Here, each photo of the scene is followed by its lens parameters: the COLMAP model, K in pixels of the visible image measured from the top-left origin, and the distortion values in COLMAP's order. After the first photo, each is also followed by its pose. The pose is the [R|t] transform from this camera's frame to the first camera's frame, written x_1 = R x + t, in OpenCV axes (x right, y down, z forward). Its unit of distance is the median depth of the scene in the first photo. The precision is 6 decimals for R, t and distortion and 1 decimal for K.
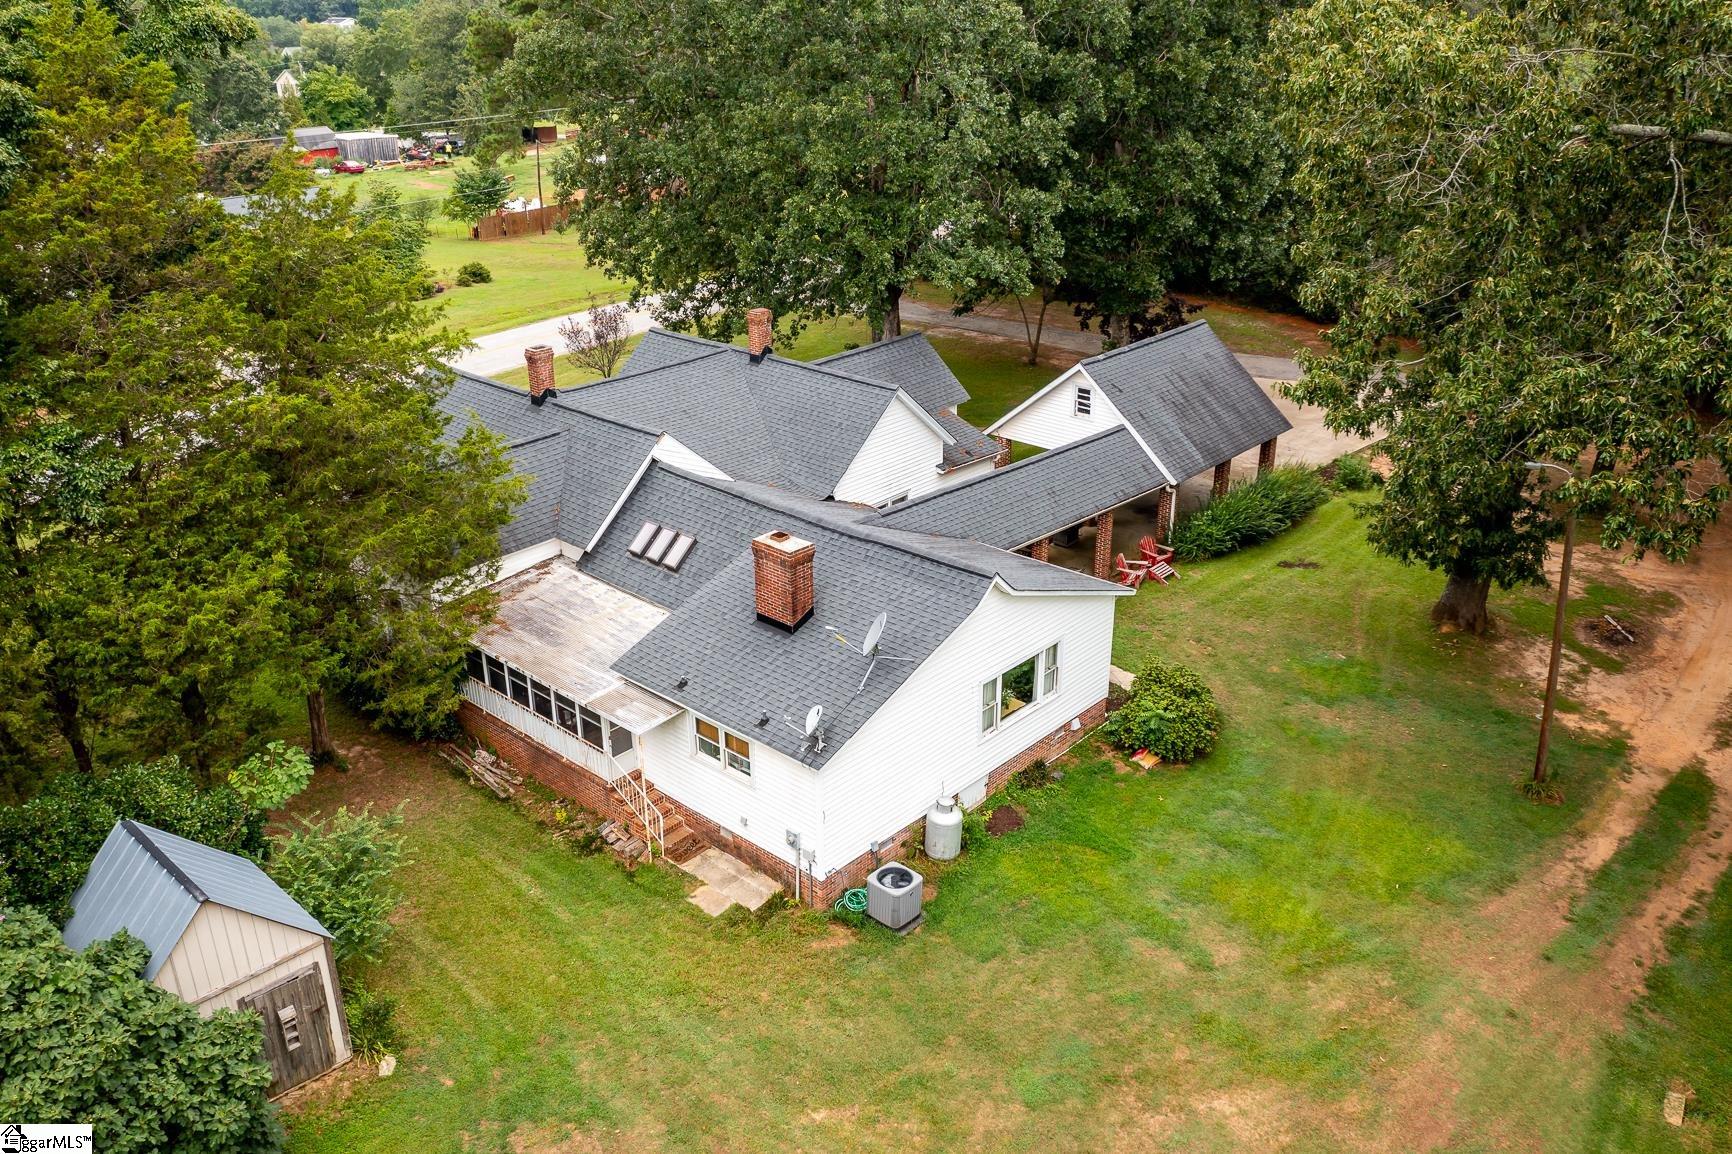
lens RADIAL K [[1387.5, 0, 867.2], [0, 1387.5, 577.5], [0, 0, 1]] dist [-0.008505, 0.012758]
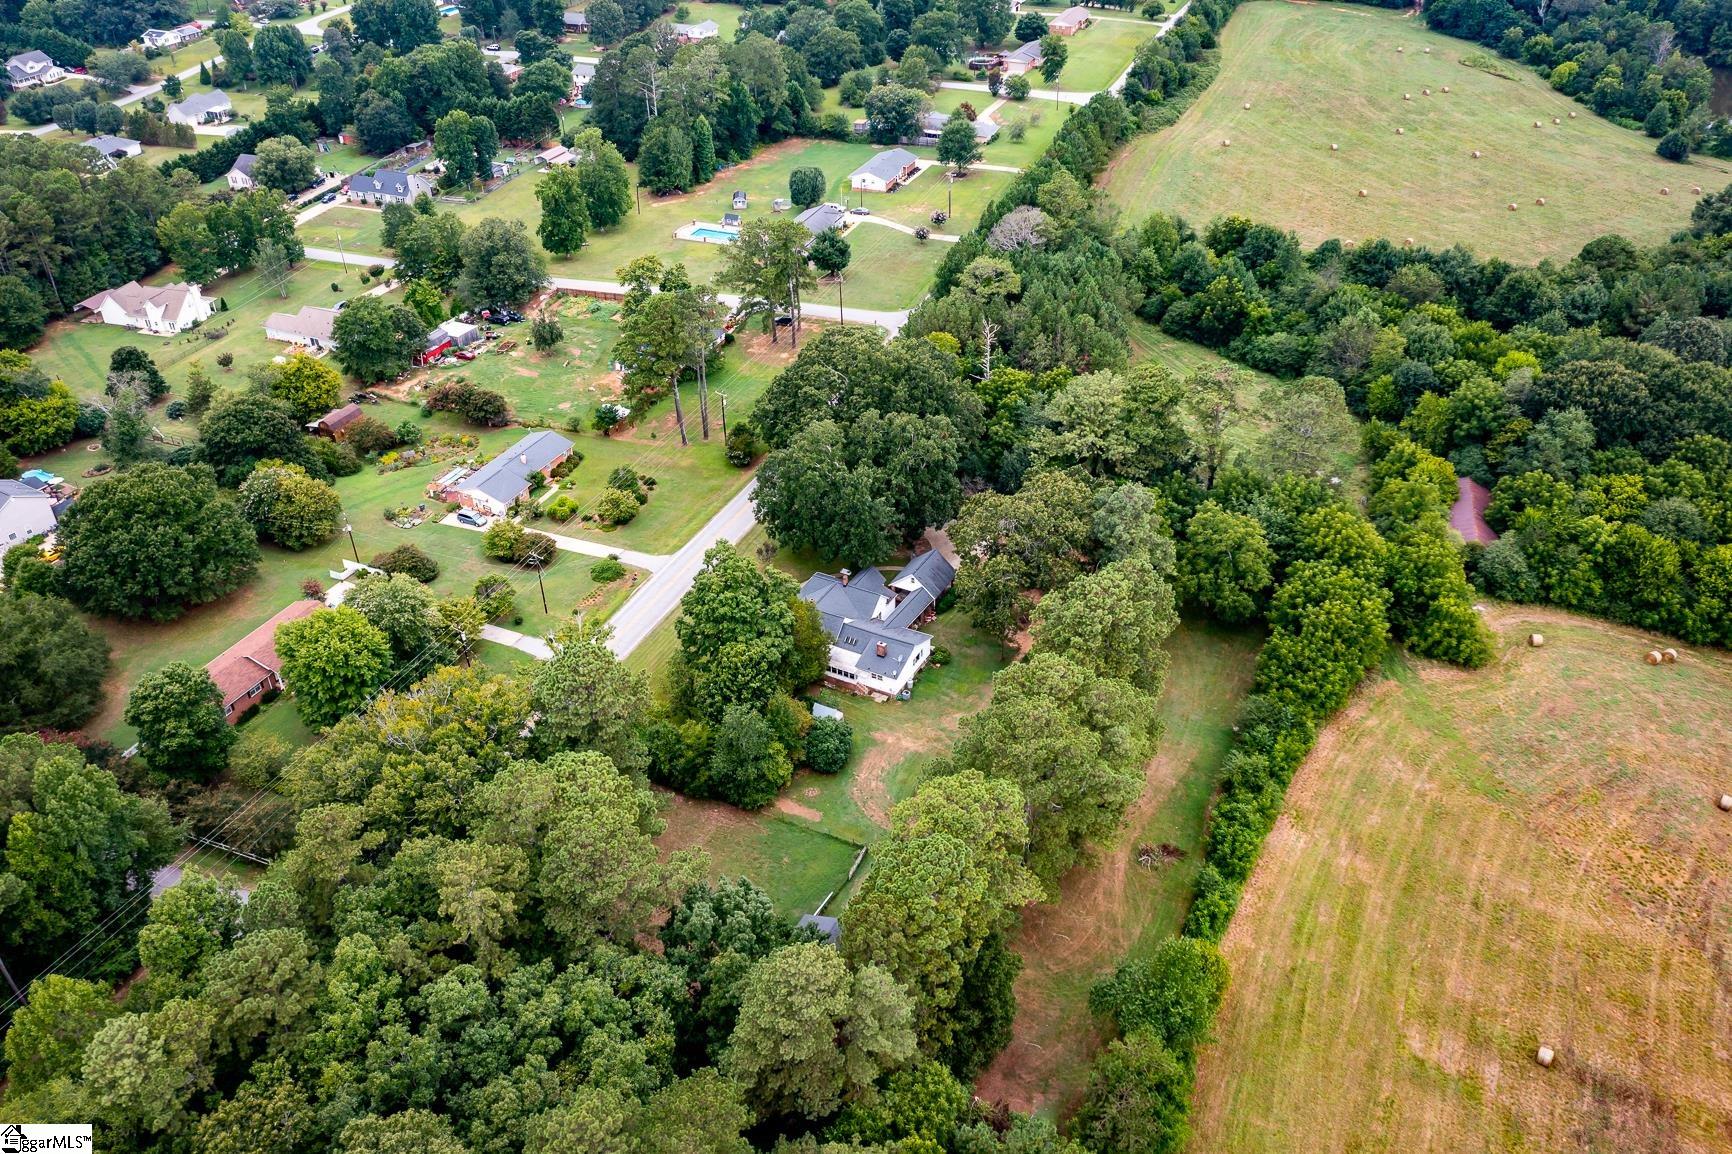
lens RADIAL K [[1387.5, 0, 863.3], [0, 1387.5, 578.4], [0, 0, 1]] dist [-0.008505, 0.012758]
pose [[0.971279, -0.138952, 0.193154, -1.253312], [0.103763, 0.977867, 0.181686, -1.397415], [-0.214125, -0.156426, 0.964200, -4.765418]]
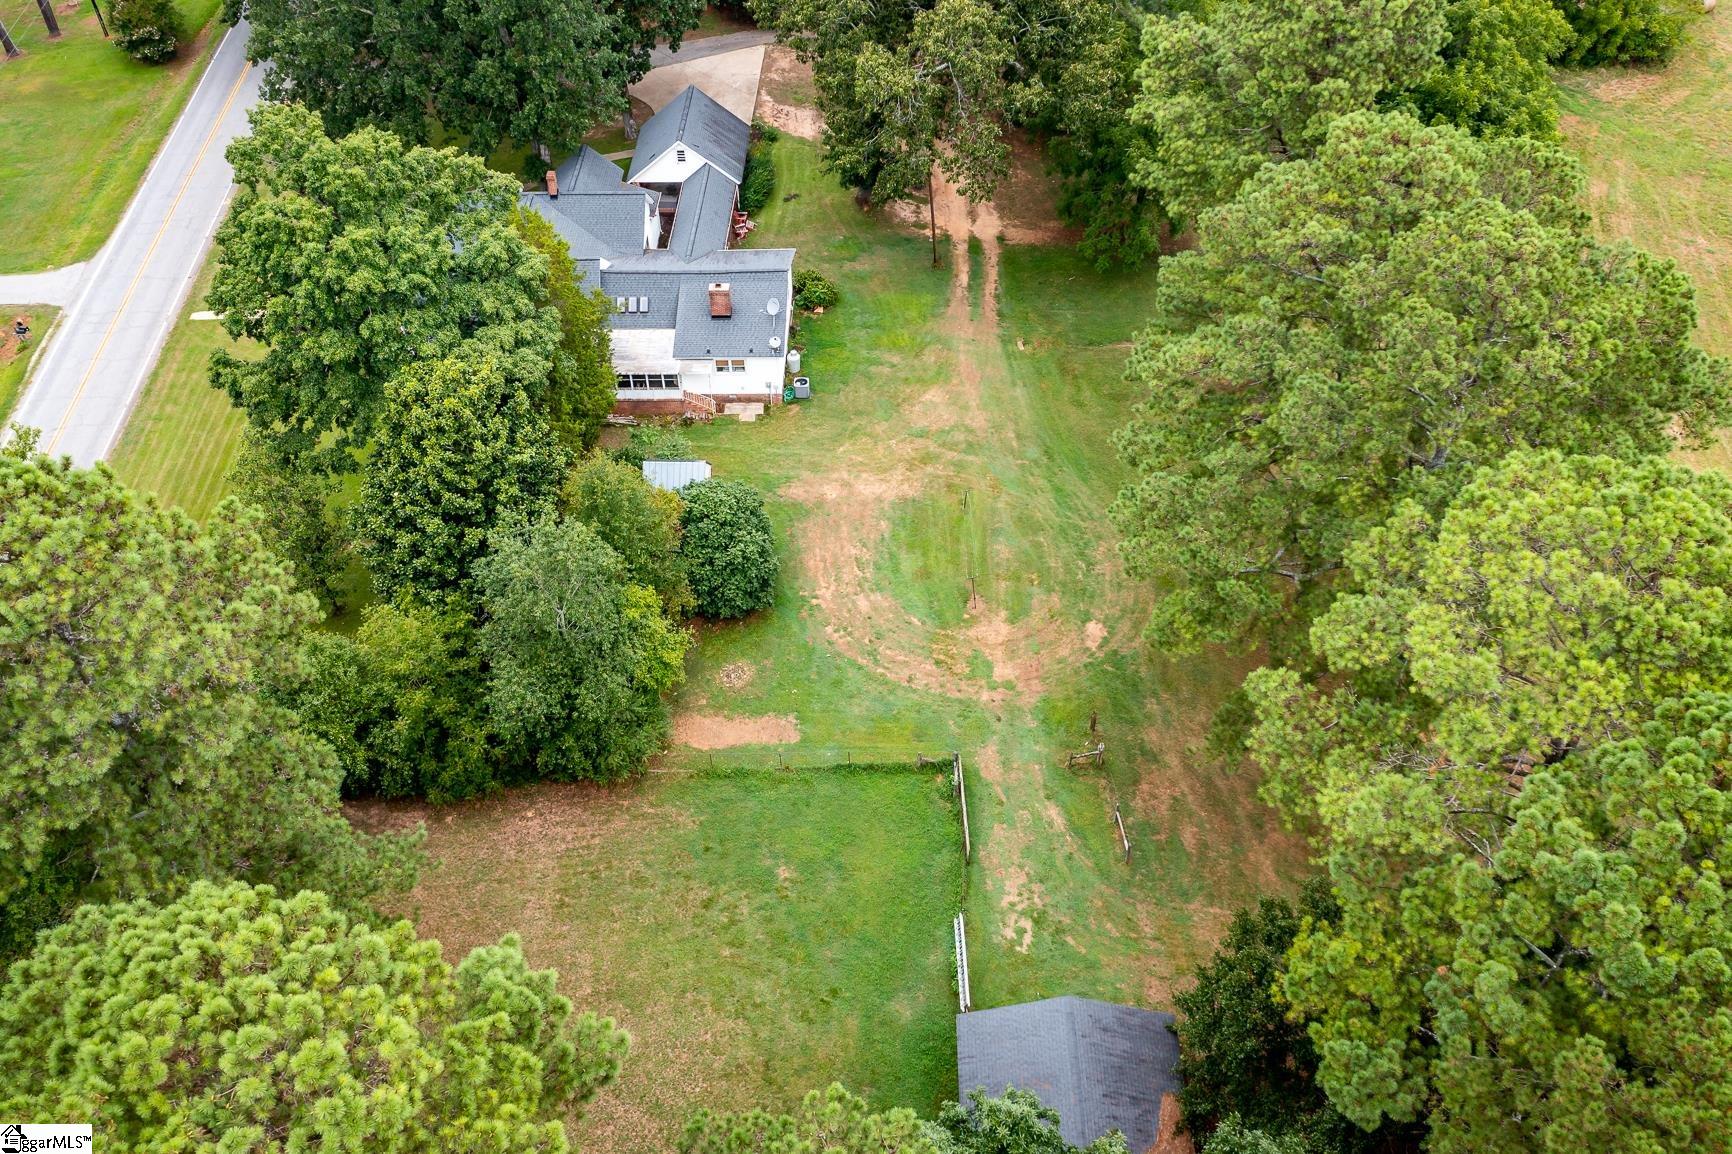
lens RADIAL K [[1465.3, 0, 867.6], [0, 1465.3, 571.8], [0, 0, 1]] dist [-0.018533, 0.005274]
pose [[0.751471, -0.471708, 0.461284, -1.337352], [0.275540, 0.859654, 0.430201, -0.654929], [-0.599474, -0.196182, 0.775979, -1.396734]]
